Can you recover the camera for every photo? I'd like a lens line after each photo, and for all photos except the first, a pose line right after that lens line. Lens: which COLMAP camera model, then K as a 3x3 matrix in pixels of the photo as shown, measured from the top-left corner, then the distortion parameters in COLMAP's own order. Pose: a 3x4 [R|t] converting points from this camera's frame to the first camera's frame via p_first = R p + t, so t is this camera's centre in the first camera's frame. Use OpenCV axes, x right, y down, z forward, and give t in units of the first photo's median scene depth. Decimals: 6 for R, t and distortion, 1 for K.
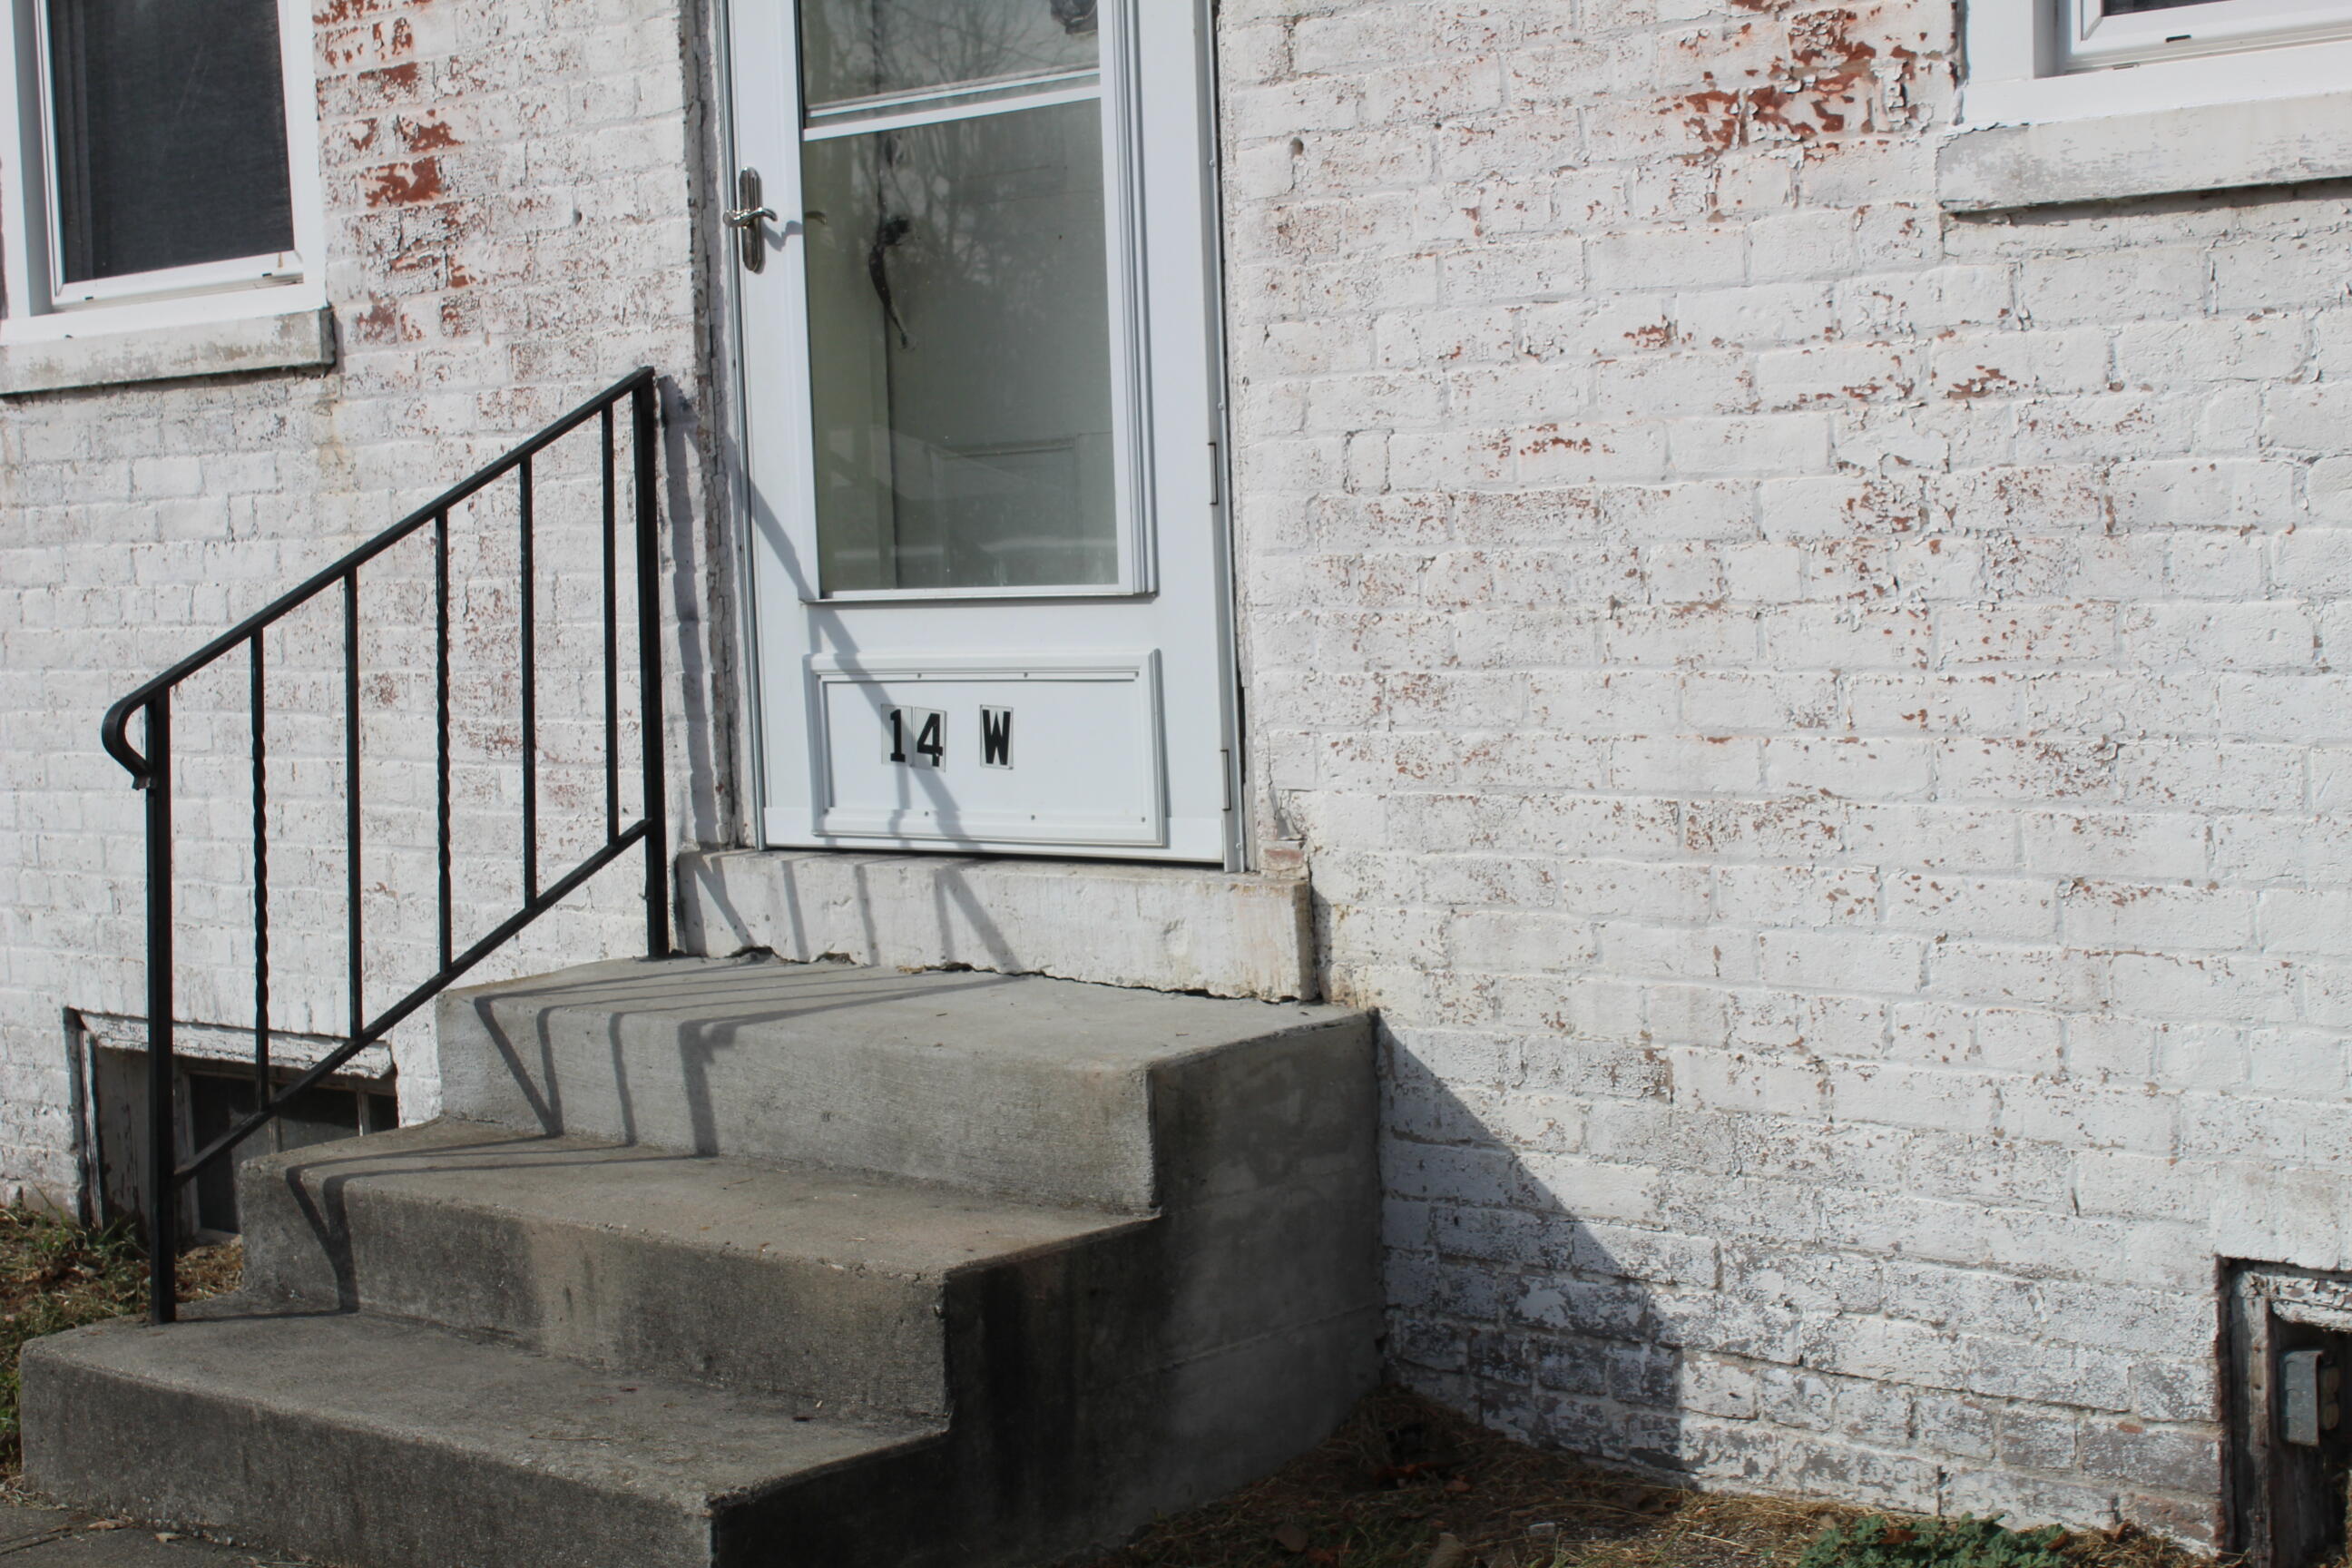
lens RADIAL K [[3631.9, 0, 1176.0], [0, 3631.9, 784.0], [0, 0, 1]] dist [-0.028740, 0.079764]
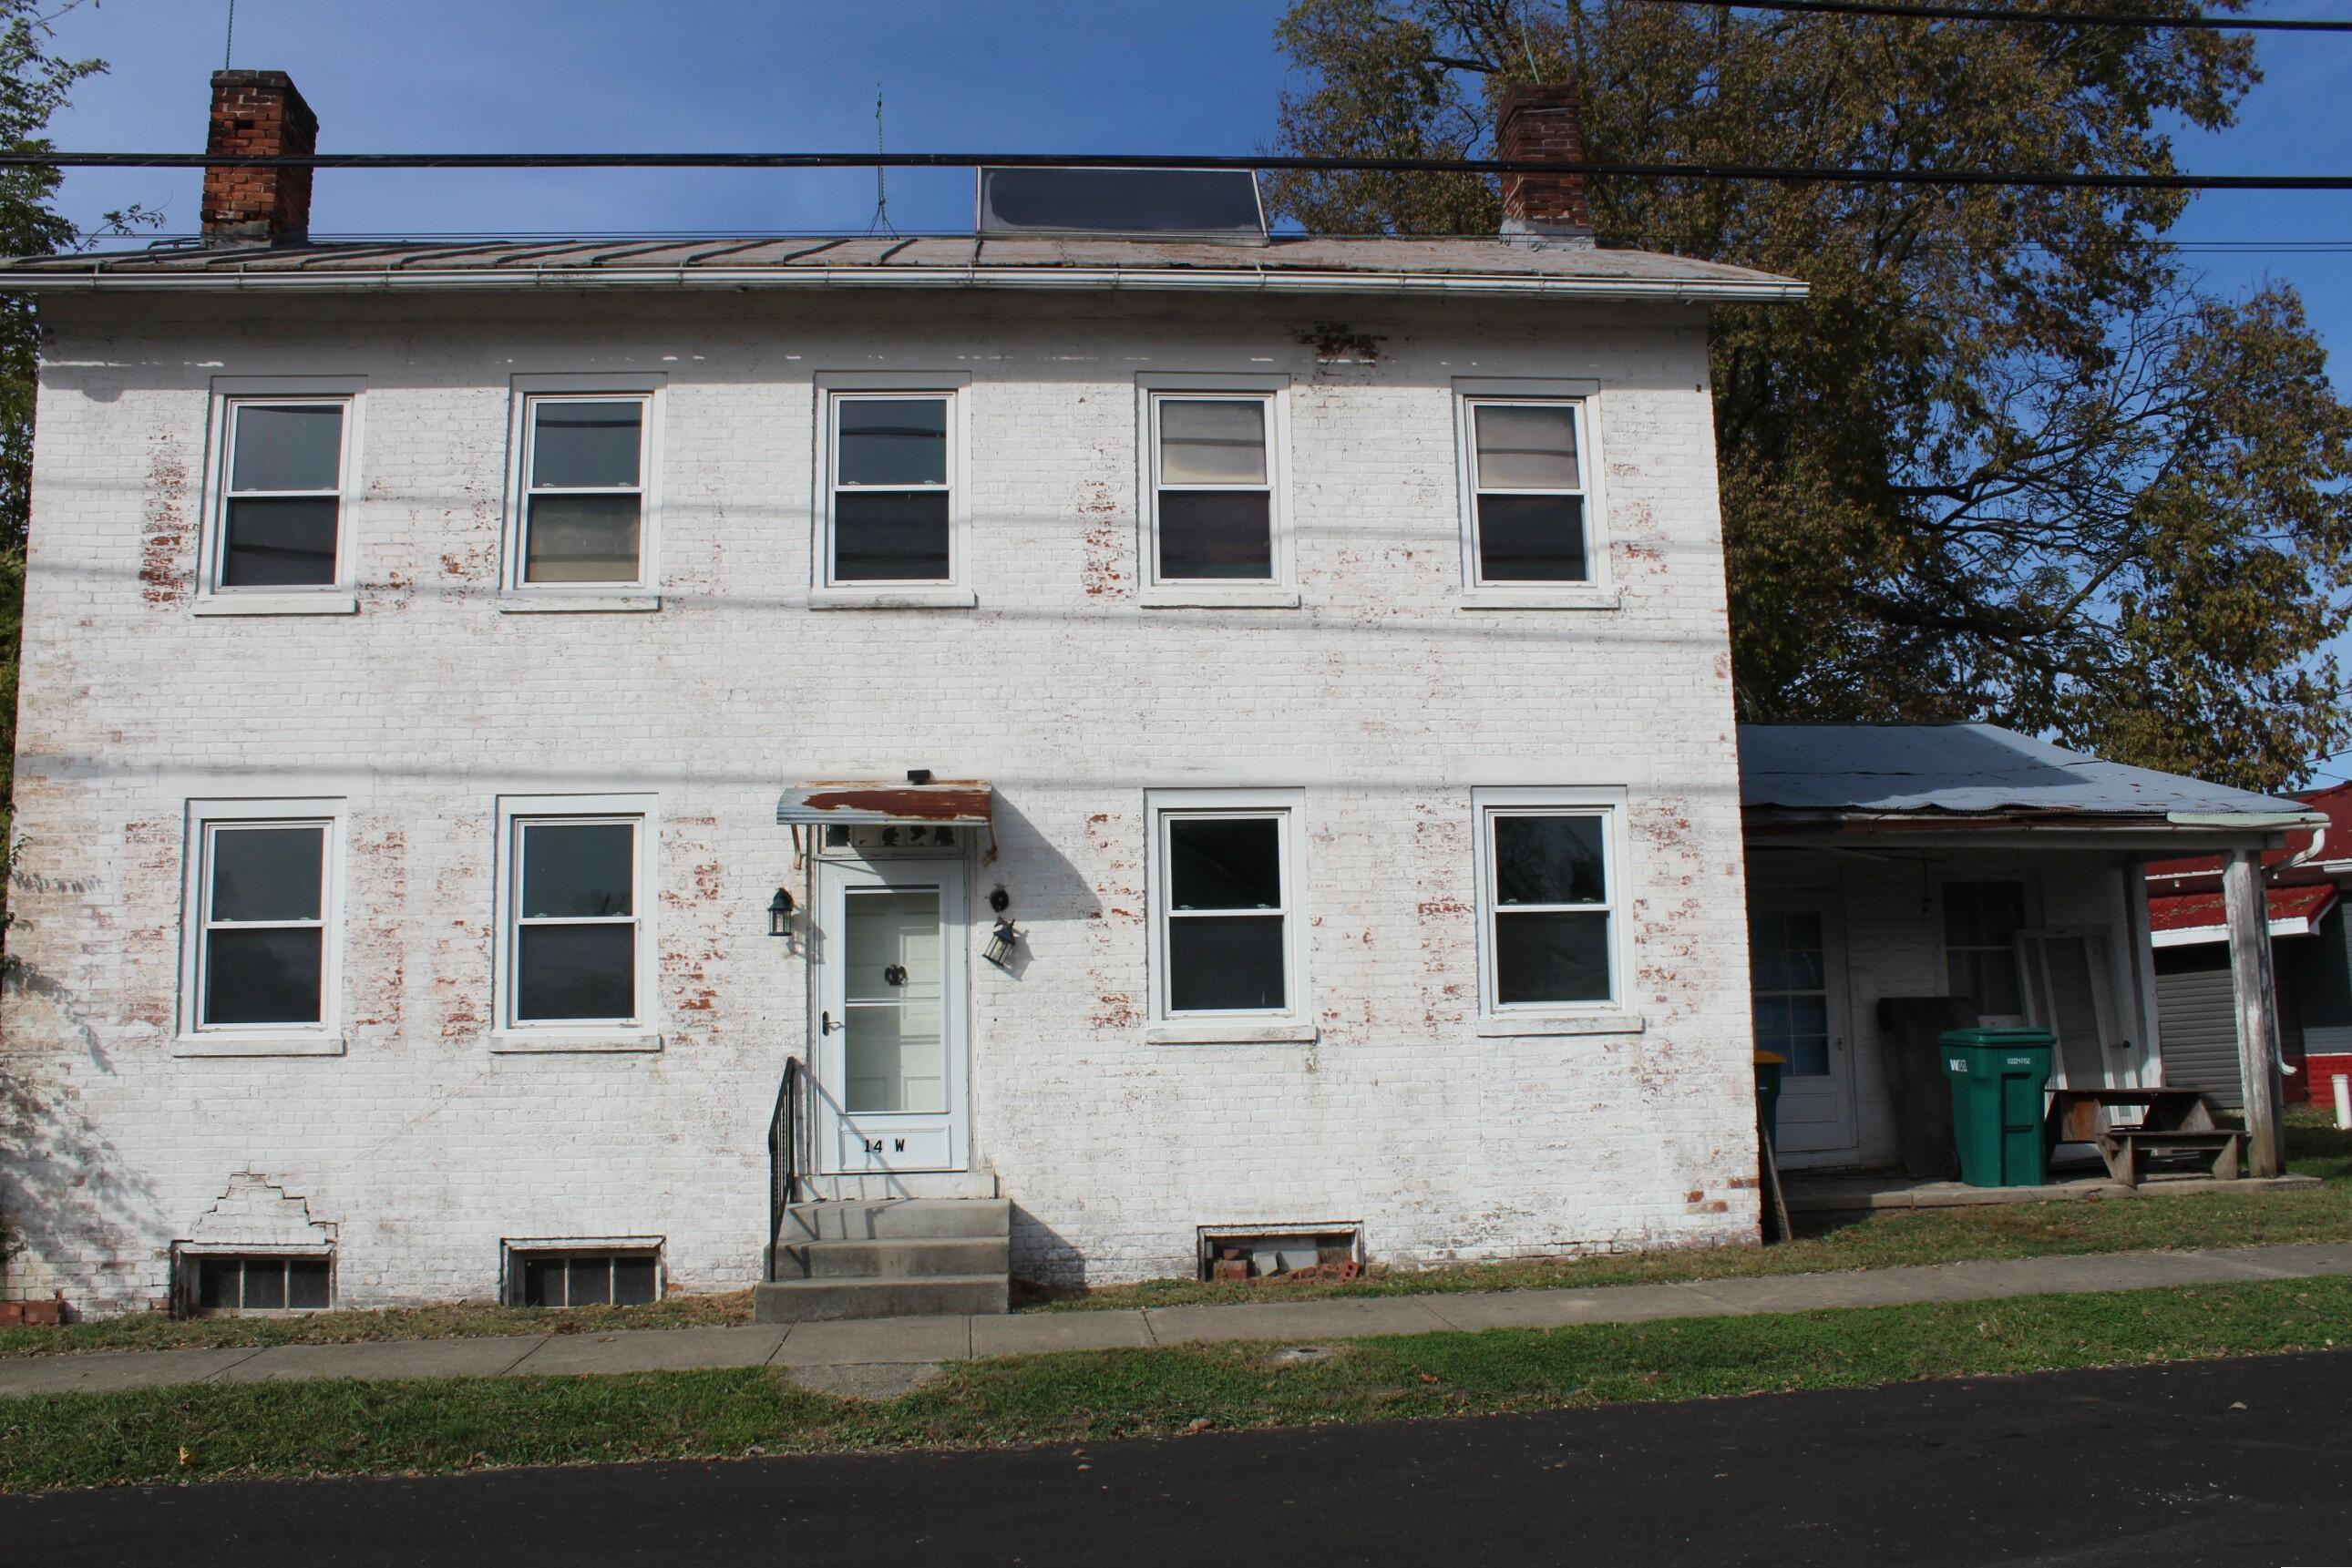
lens RADIAL K [[1953.4, 0, 1176.0], [0, 1953.4, 784.0], [0, 0, 1]] dist [-0.172831, 0.171165]
pose [[0.691712, 0.130539, 0.710277, -1.639653], [0.050392, 0.972406, -0.227789, 0.119841], [-0.720413, 0.193357, 0.666047, -0.943527]]
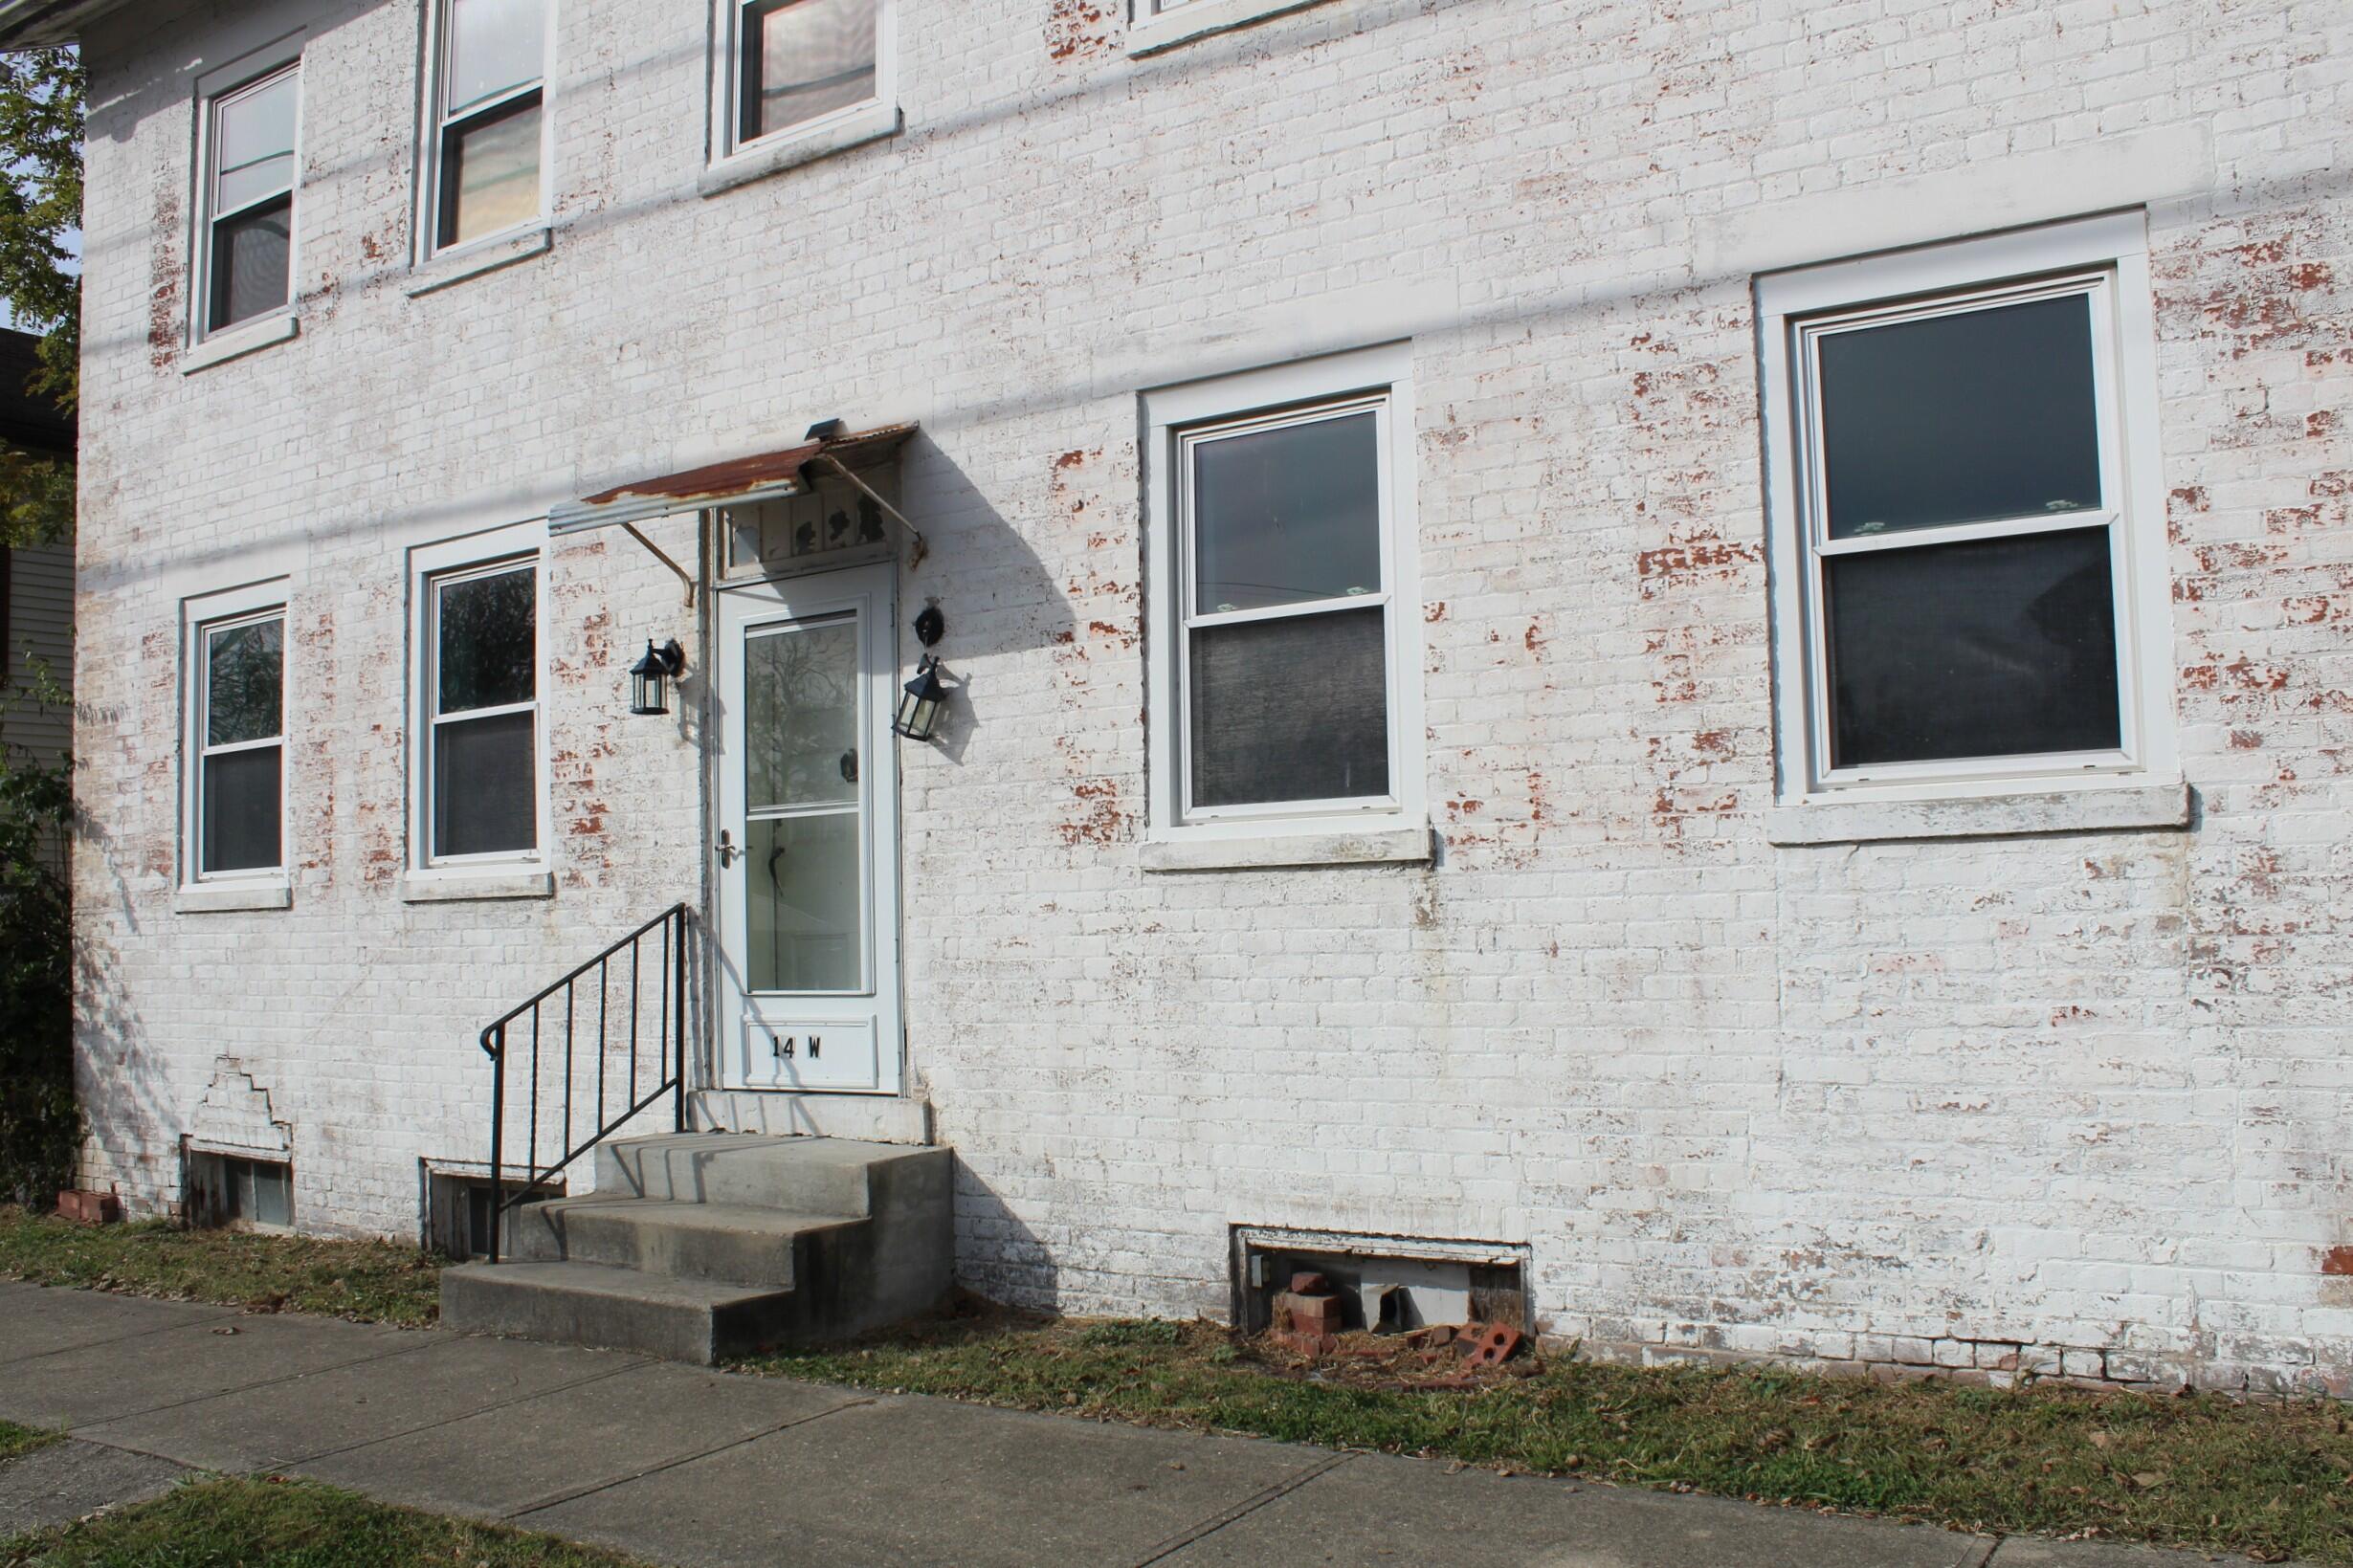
lens RADIAL K [[2064.7, 0, 1176.5], [0, 2064.7, 784.0], [0, 0, 1]] dist [-0.176230, 0.174017]
pose [[0.991713, 0.022232, 0.126535, 0.020579], [-0.003220, 0.988906, -0.148511, 0.019485], [-0.128433, 0.146873, 0.980782, -0.561420]]
